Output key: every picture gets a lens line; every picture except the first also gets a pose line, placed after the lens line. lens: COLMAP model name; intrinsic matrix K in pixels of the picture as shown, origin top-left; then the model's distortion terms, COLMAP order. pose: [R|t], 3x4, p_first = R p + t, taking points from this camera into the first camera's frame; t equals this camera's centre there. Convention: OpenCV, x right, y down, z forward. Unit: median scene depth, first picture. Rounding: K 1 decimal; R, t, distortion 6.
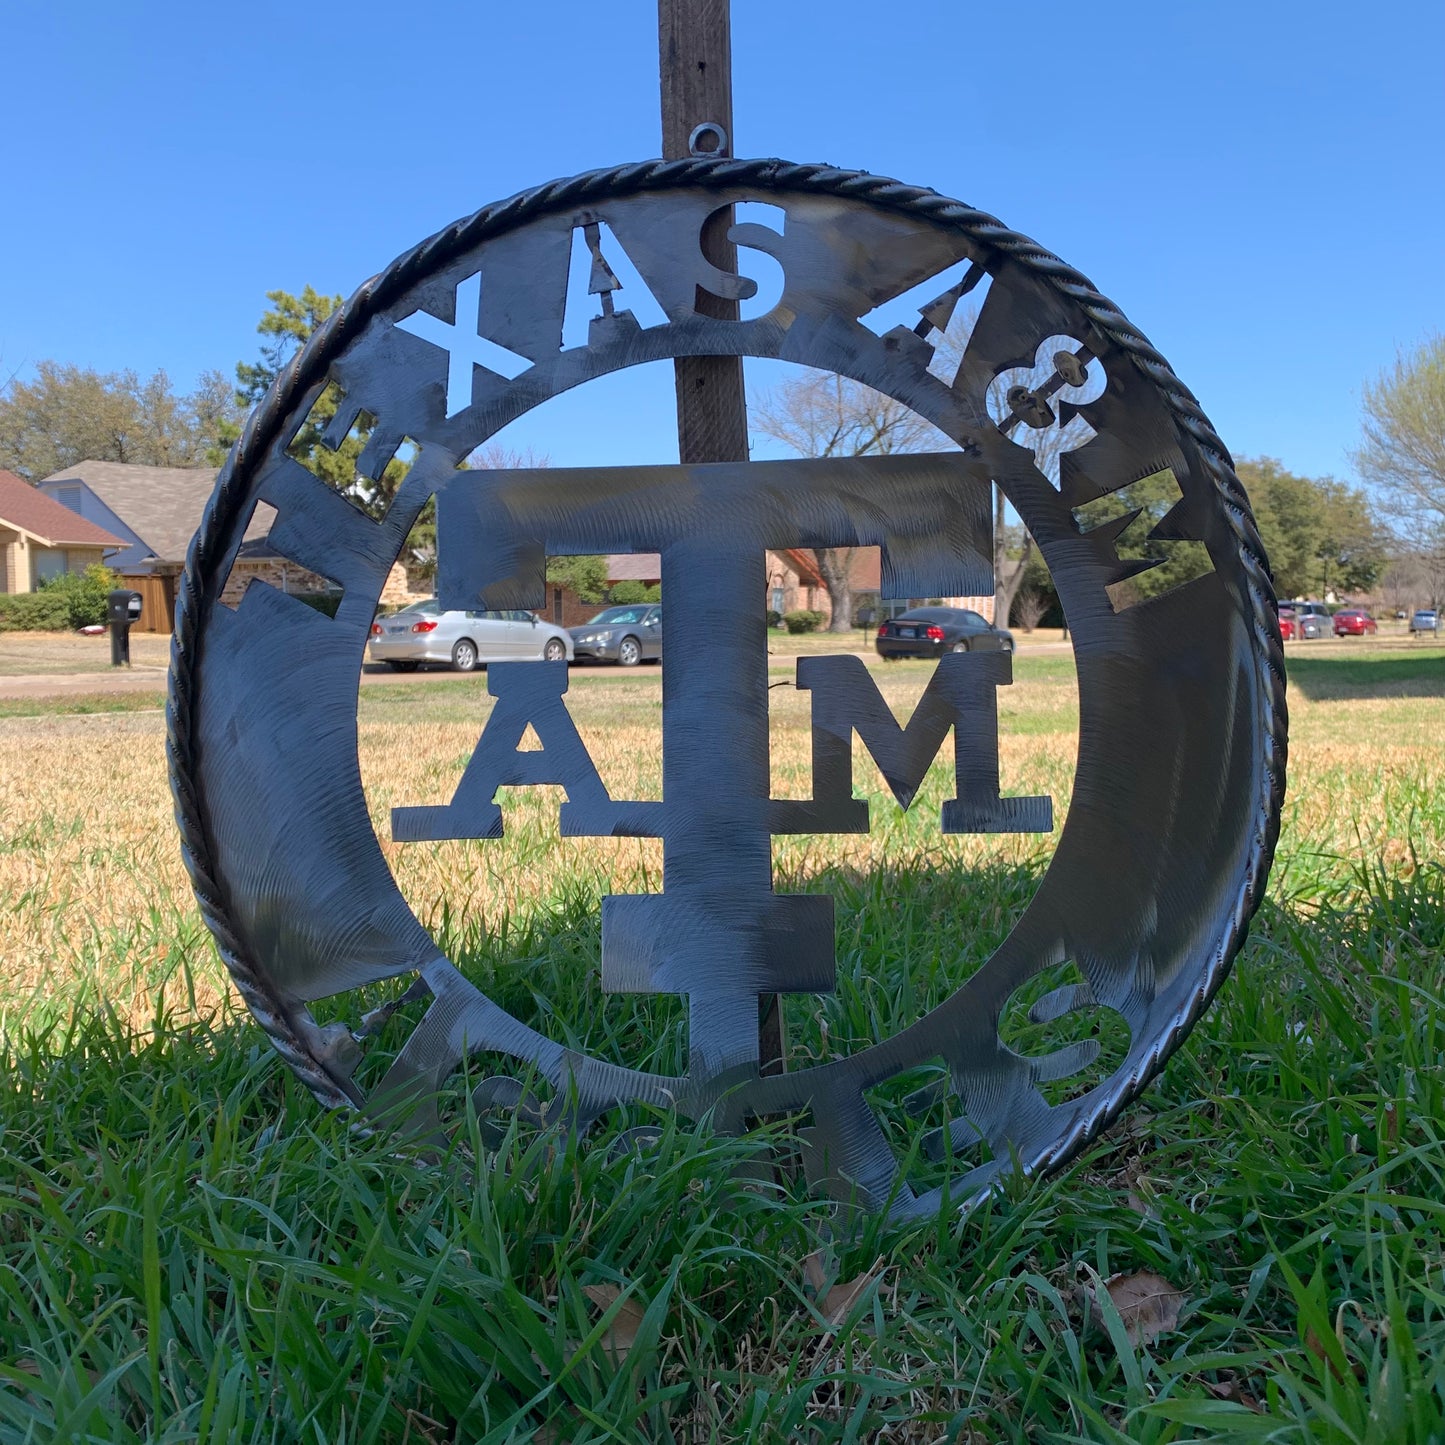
lens RADIAL K [[1481.0, 0, 722.3], [0, 1481.0, 740.0], [0, 0, 1]] dist [0.006777, 0.000000]
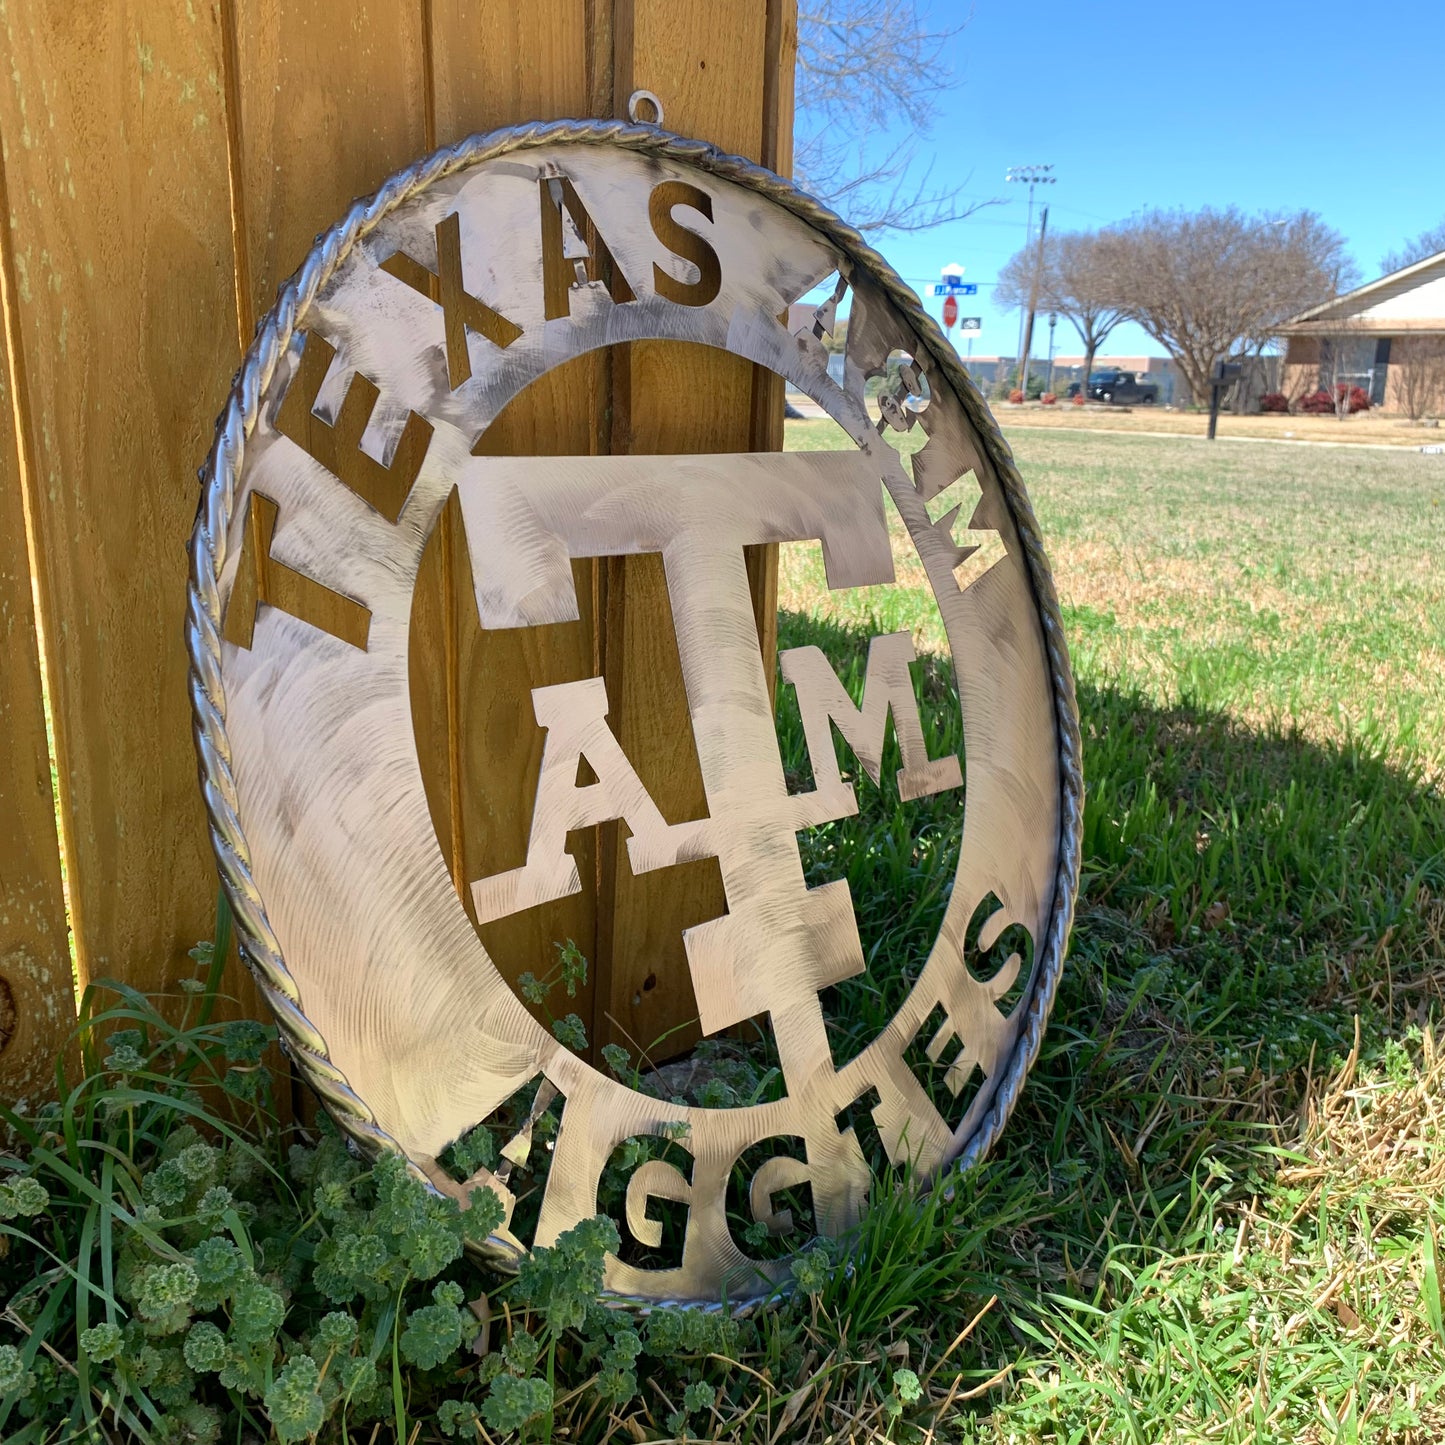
lens RADIAL K [[1481.0, 0, 686.8], [0, 1481.0, 745.2], [0, 0, 1]] dist [0.006777, 0.000000]
pose [[0.640807, -0.123057, 0.757775, -0.757474], [0.134215, 0.989825, 0.047242, -0.049683], [-0.755879, 0.071432, 0.650803, 0.406462]]
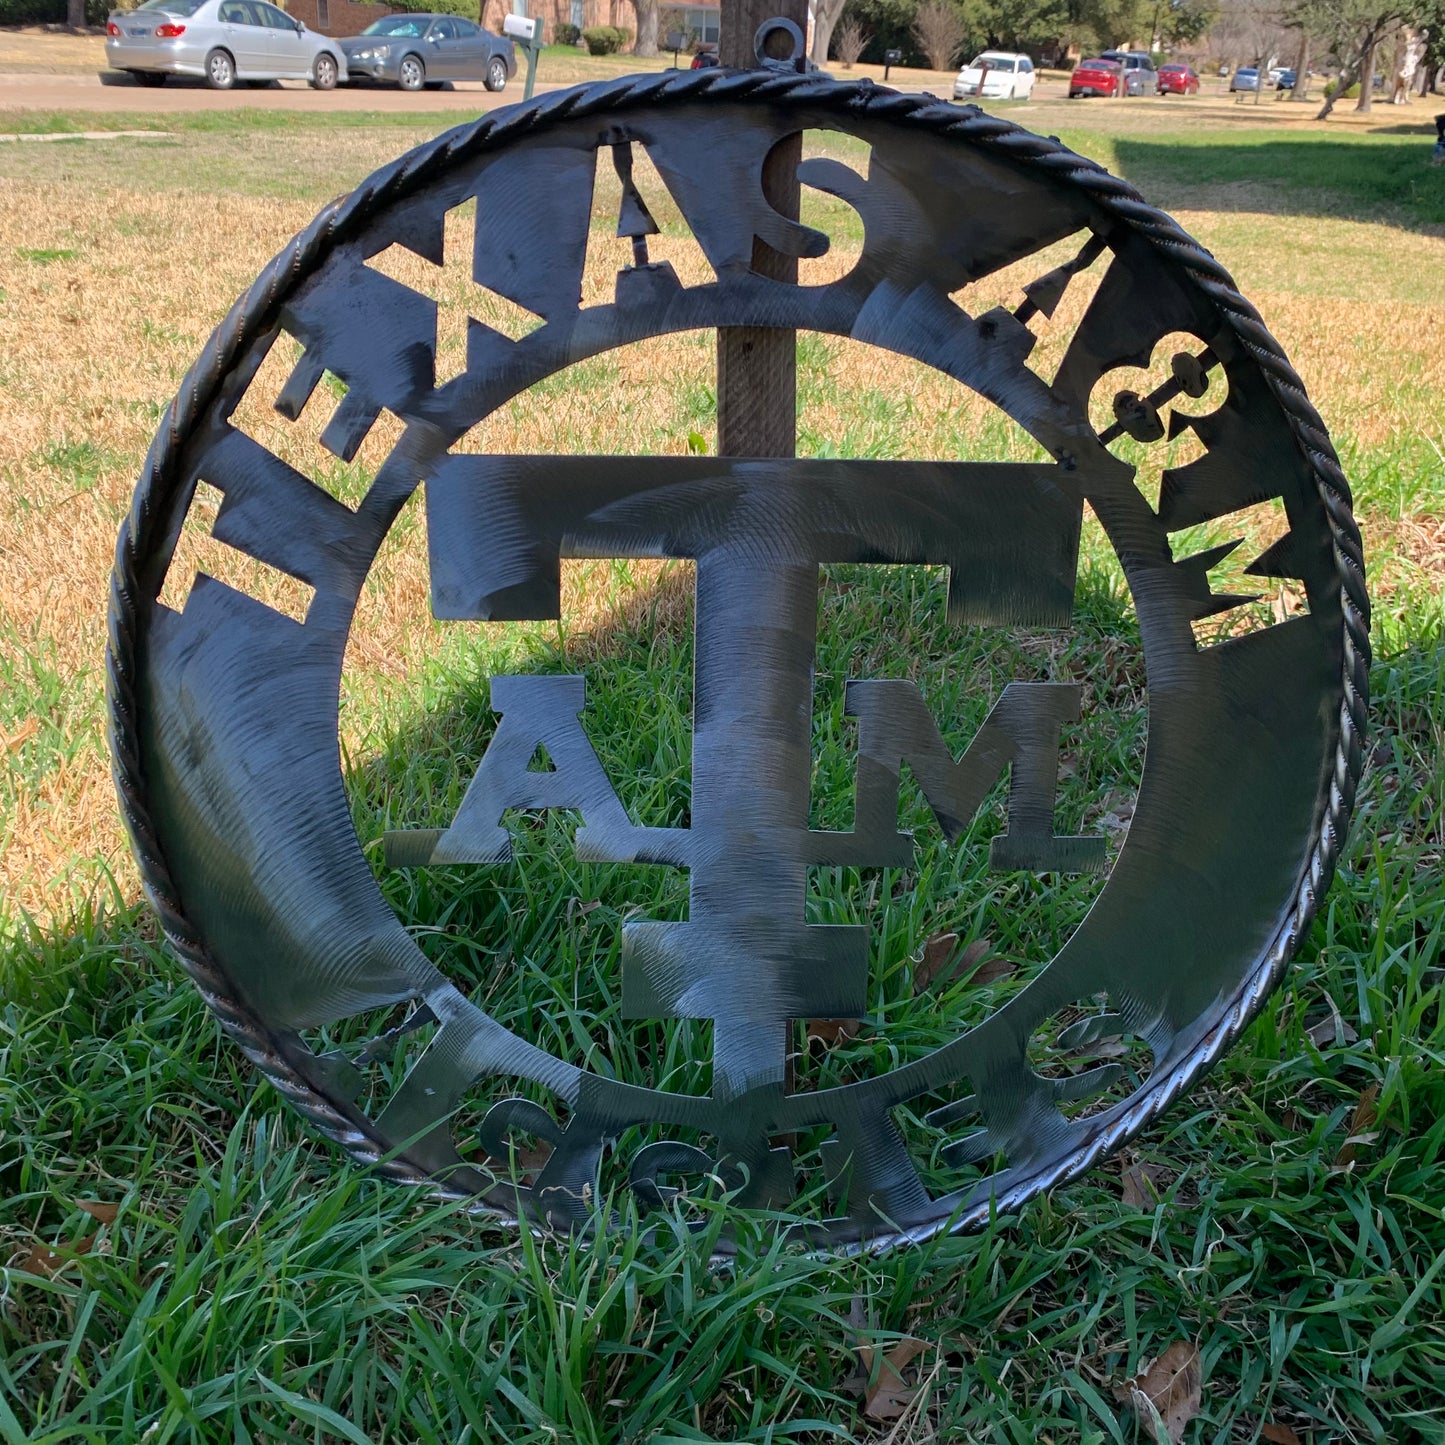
lens RADIAL K [[1481.0, 0, 729.2], [0, 1481.0, 716.2], [0, 0, 1]] dist [0.006777, 0.000000]
pose [[0.989525, -0.006482, 0.144219, -0.149828], [-0.043660, 0.938775, 0.341752, -0.341316], [-0.137604, -0.344469, 0.928658, 0.173717]]
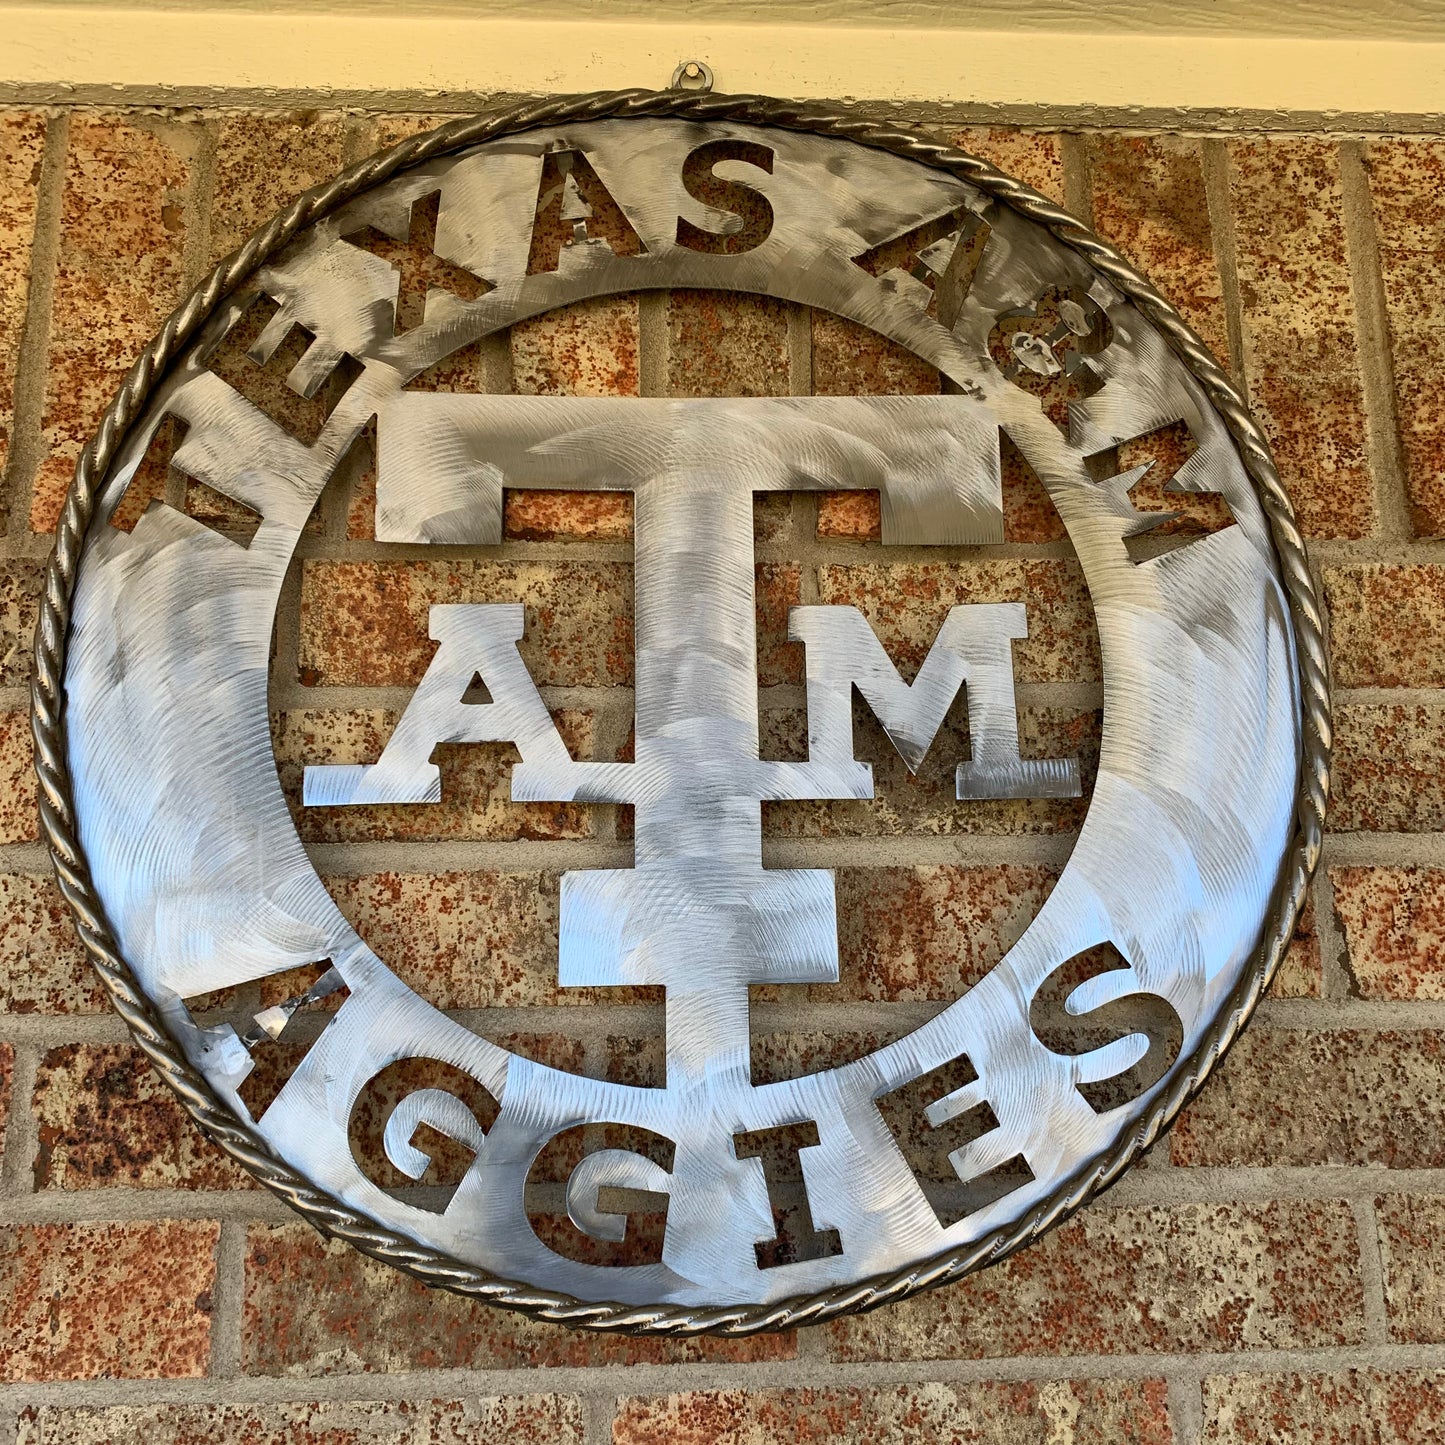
lens RADIAL K [[1481.0, 0, 697.0], [0, 1481.0, 747.7], [0, 0, 1]] dist [0.006777, 0.000000]
pose [[0.991029, 0.033338, 0.129425, -0.116514], [-0.007564, 0.980829, -0.194722, 0.201938], [-0.133435, 0.191996, 0.972282, 0.162671]]
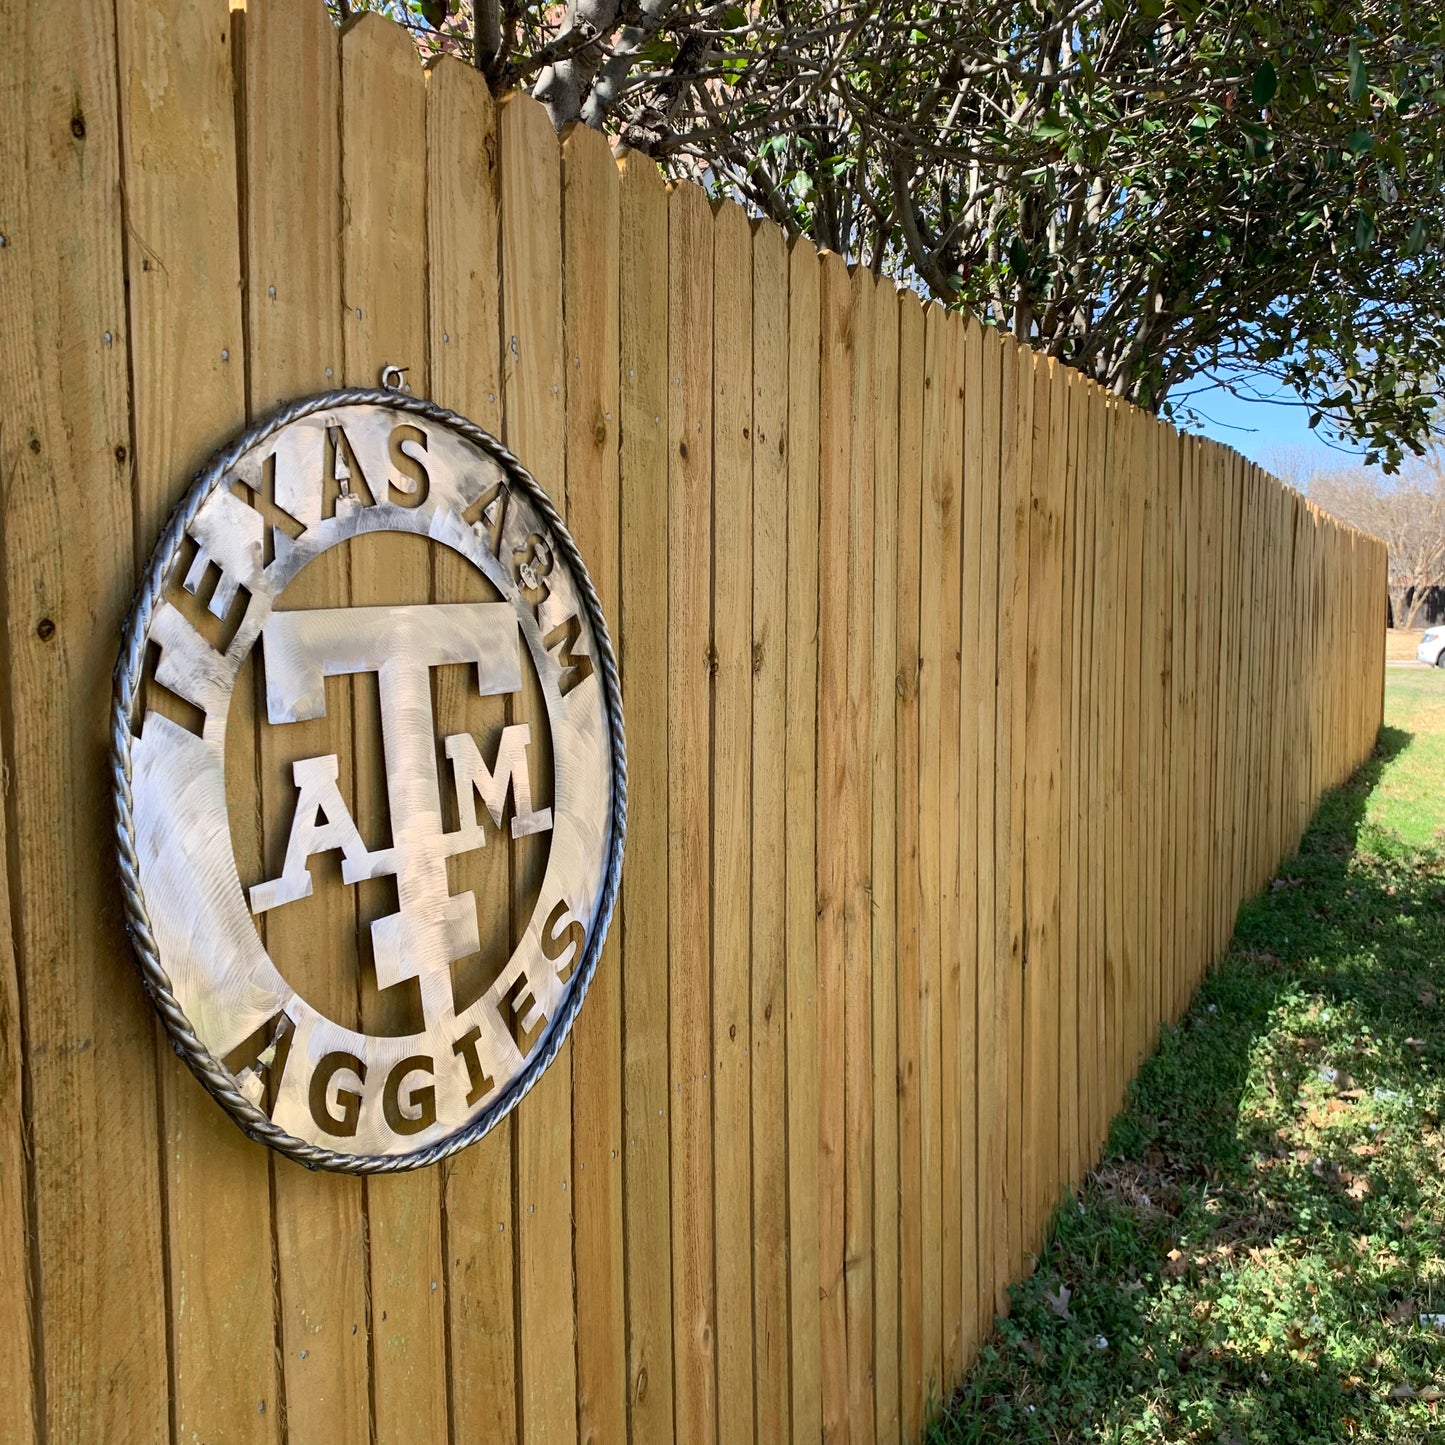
lens RADIAL K [[1481.5, 0, 737.0], [0, 1481.5, 736.1], [0, 0, 1]] dist [-0.010110, 0.000000]
pose [[0.358095, -0.088446, 0.929486, -1.246592], [0.015912, 0.995937, 0.088639, -0.187542], [-0.933549, -0.016951, 0.358048, 0.186608]]
